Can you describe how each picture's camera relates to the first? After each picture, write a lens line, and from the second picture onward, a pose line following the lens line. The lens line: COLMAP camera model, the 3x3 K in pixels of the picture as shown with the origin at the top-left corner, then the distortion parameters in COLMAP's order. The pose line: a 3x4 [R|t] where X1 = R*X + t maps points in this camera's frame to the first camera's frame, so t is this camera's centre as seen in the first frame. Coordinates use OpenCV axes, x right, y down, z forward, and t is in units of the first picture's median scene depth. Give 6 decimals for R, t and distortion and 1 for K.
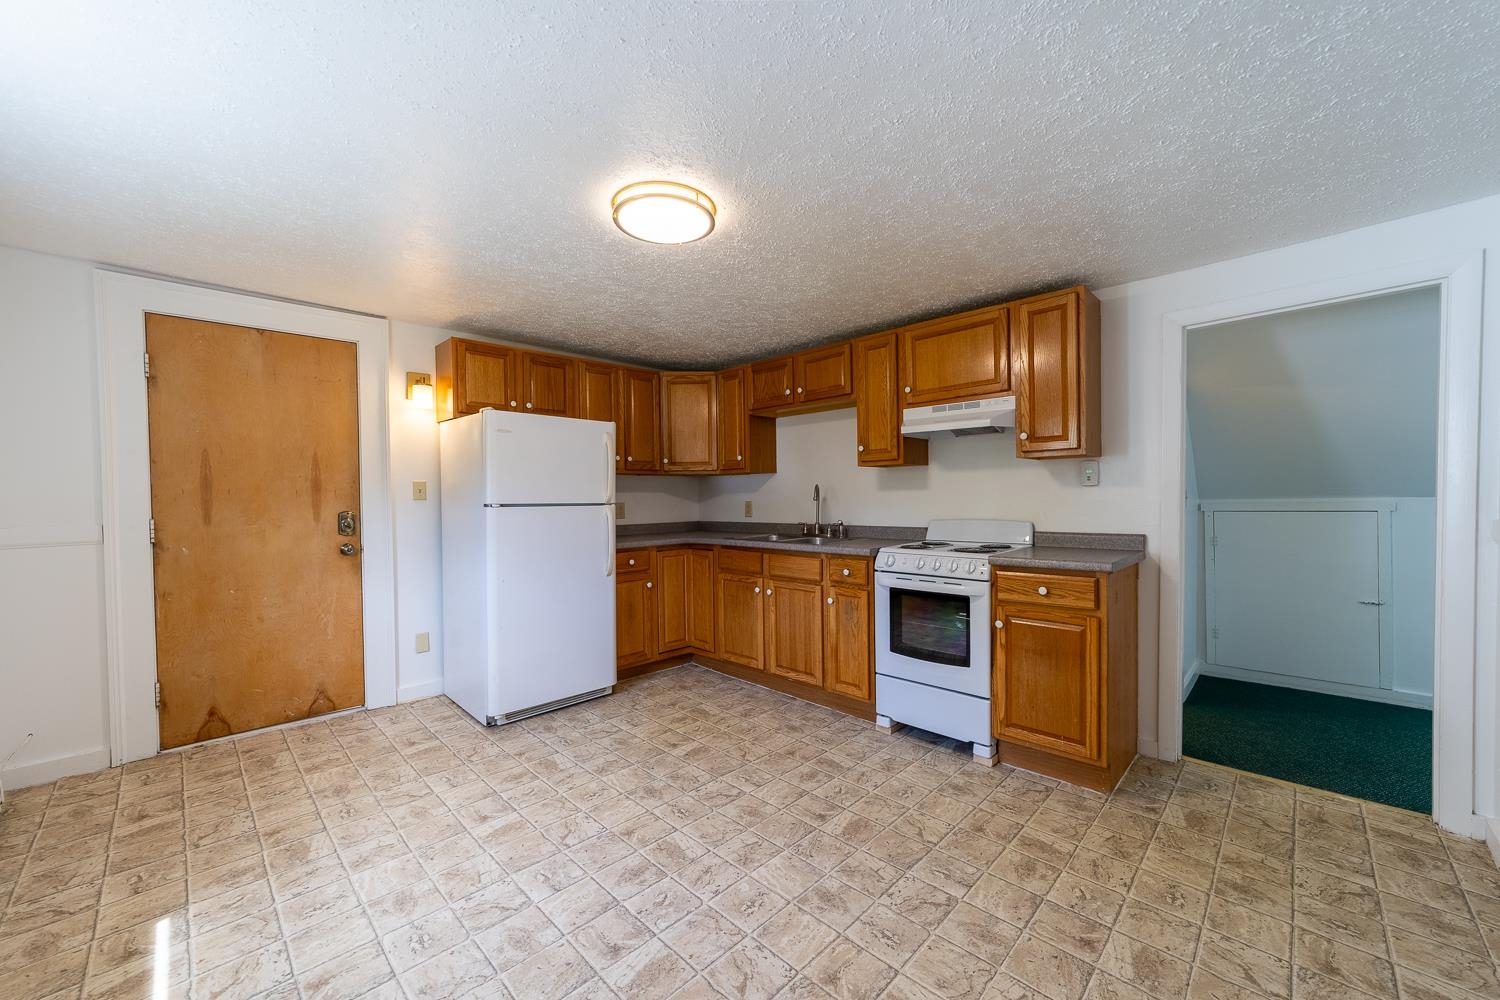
lens RADIAL K [[580.2, 0, 751.4], [0, 580.2, 504.2], [0, 0, 1]] dist [-0.014529, 0.008107]
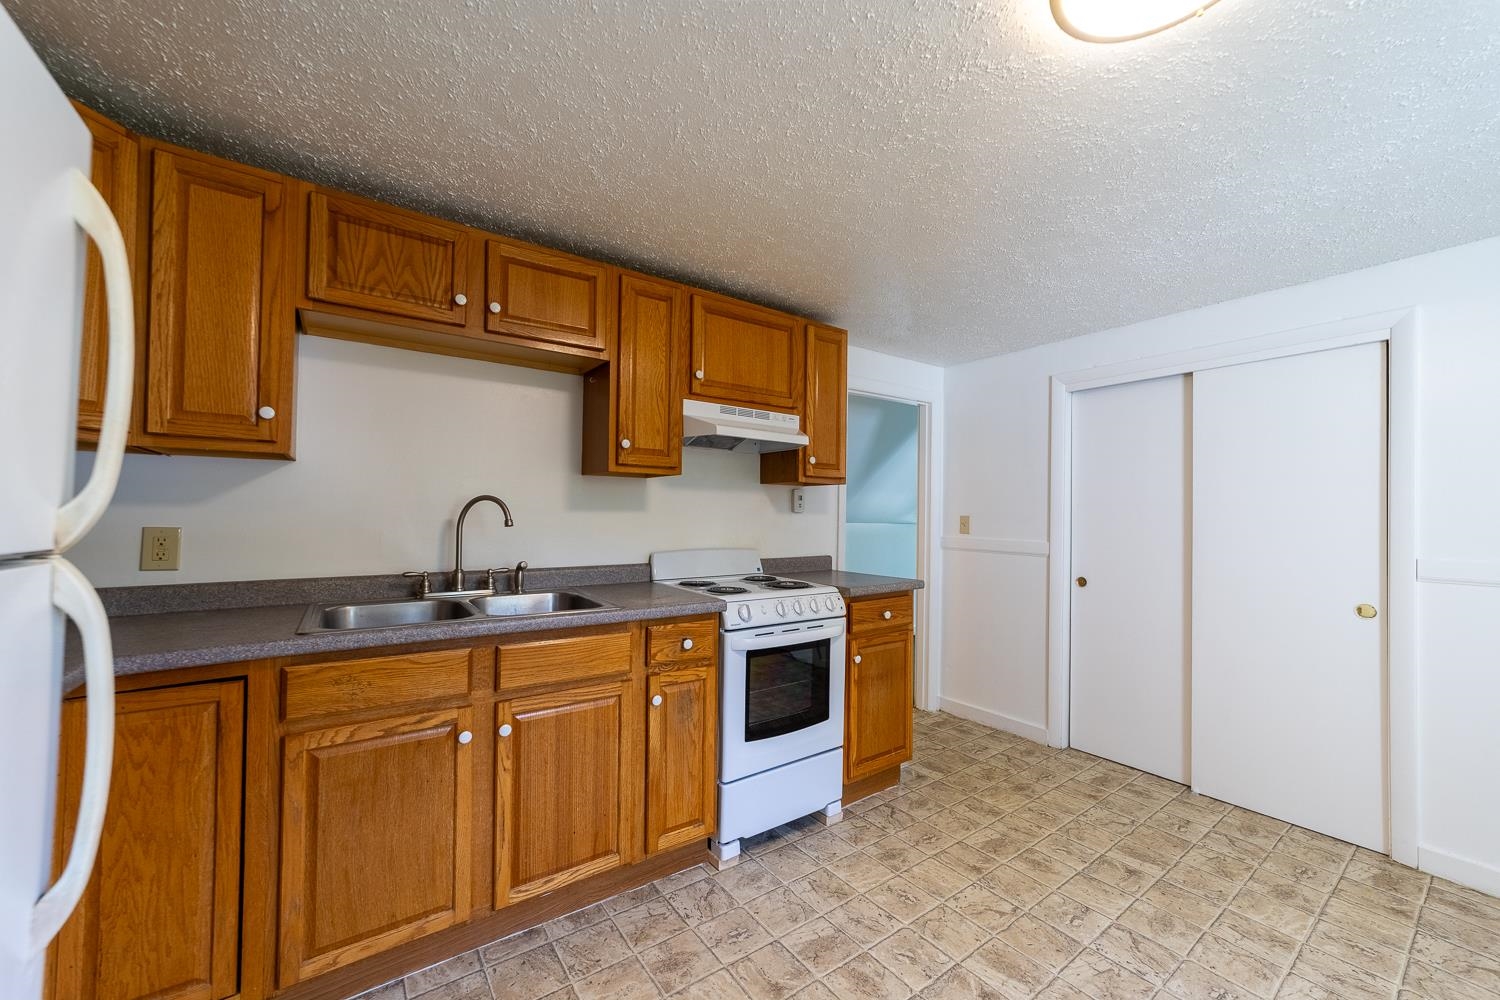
lens RADIAL K [[580.2, 0, 751.4], [0, 580.2, 504.2], [0, 0, 1]] dist [-0.014529, 0.008107]
pose [[0.162316, 0.030247, 0.986275, -0.471385], [-0.000501, 0.999532, -0.030571, -0.013996], [-0.986739, 0.004468, 0.162256, 0.893404]]
